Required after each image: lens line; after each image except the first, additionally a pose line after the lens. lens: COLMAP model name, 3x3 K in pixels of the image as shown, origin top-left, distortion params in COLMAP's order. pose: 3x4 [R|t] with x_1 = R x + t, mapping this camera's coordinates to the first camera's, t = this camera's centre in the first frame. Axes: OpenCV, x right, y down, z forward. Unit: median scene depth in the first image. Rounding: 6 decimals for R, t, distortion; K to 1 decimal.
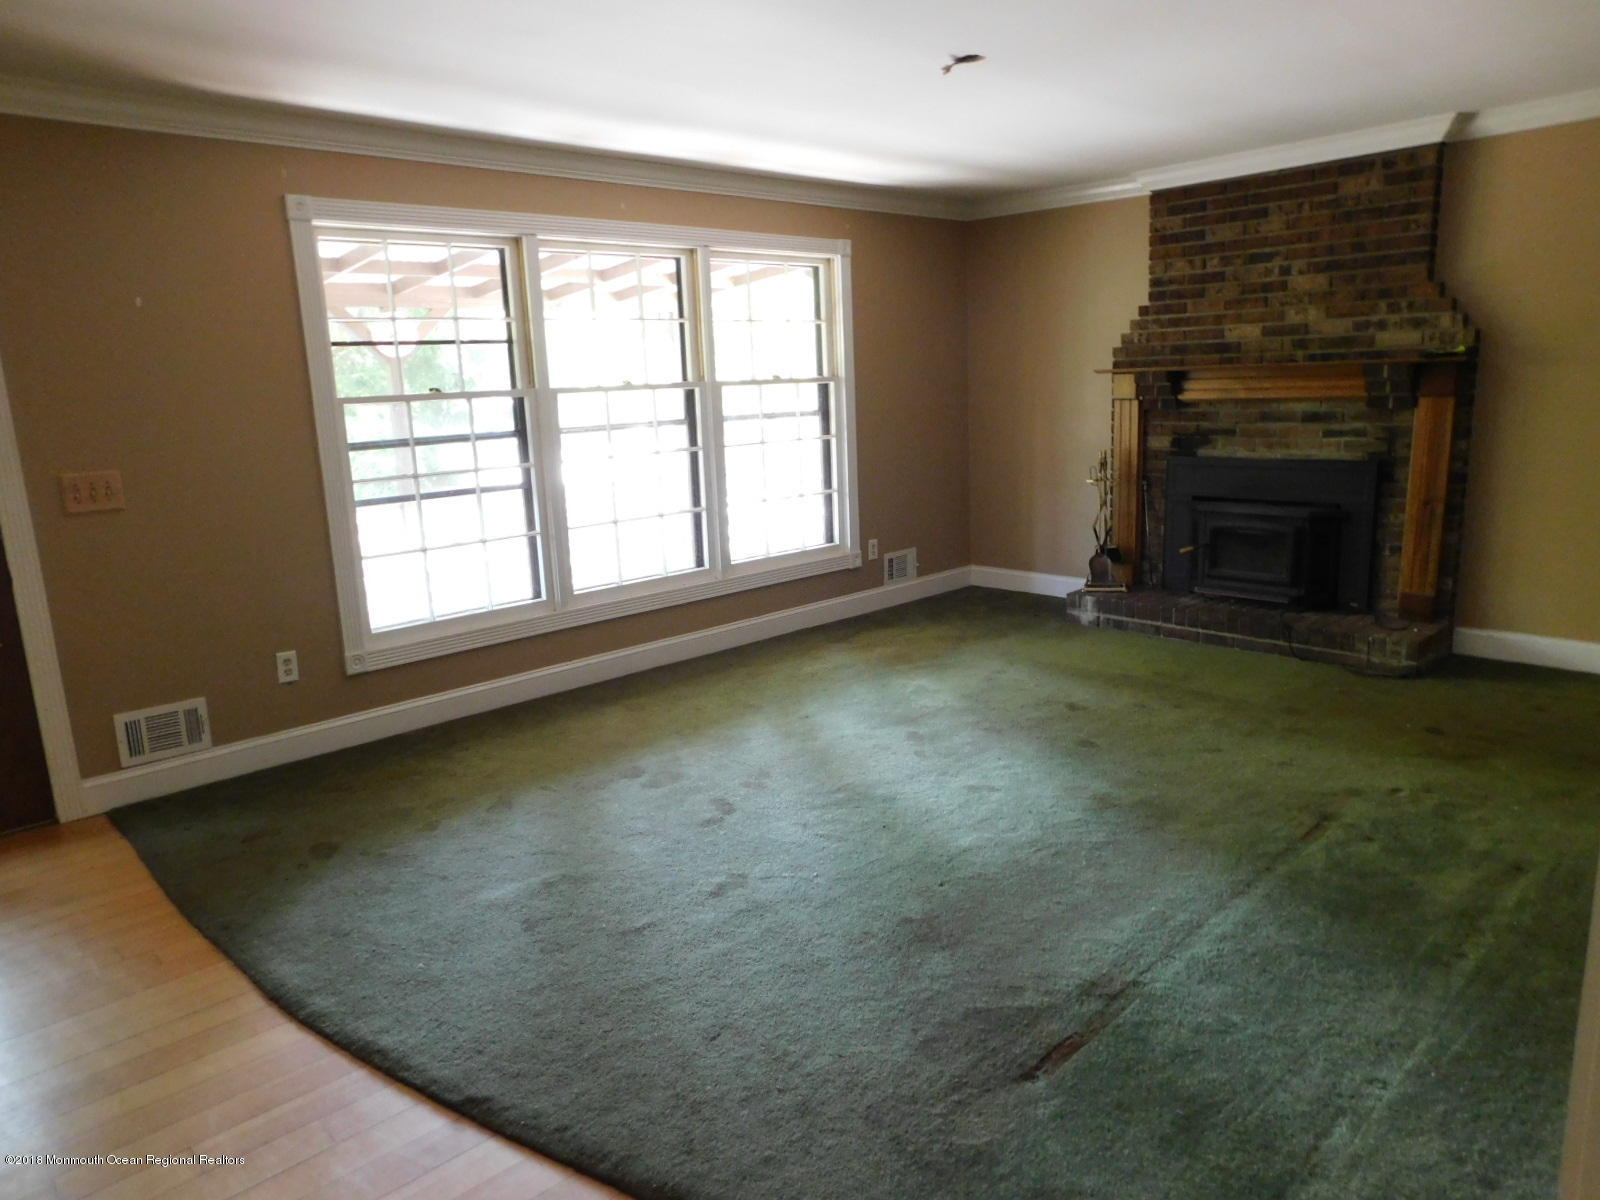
lens RADIAL K [[1052.1, 0, 799.0], [0, 1052.1, 593.2], [0, 0, 1]] dist [-0.035978, 0.008841]
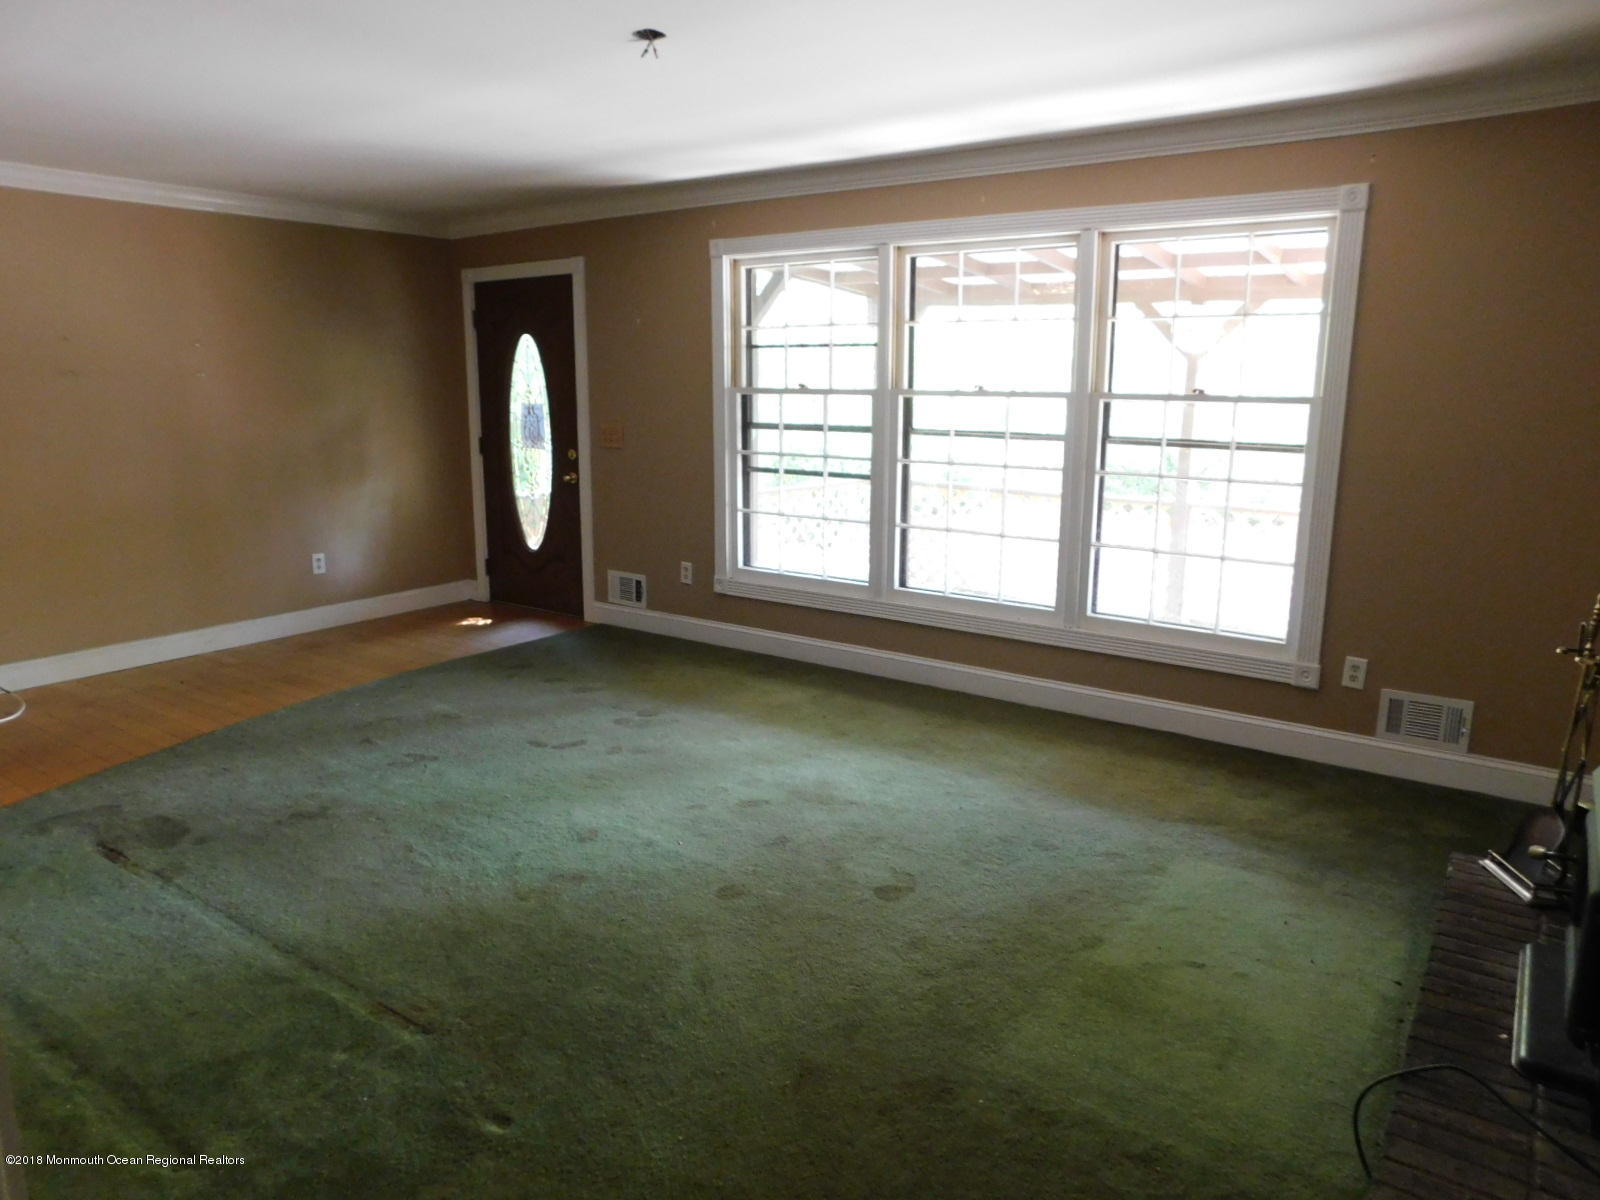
lens RADIAL K [[1052.1, 0, 793.8], [0, 1052.1, 604.1], [0, 0, 1]] dist [-0.035978, 0.008841]
pose [[0.188831, 0.241308, -0.951900, 0.797939], [-0.212763, 0.956367, 0.200234, -0.180663], [0.958684, 0.164718, 0.231934, 0.701836]]
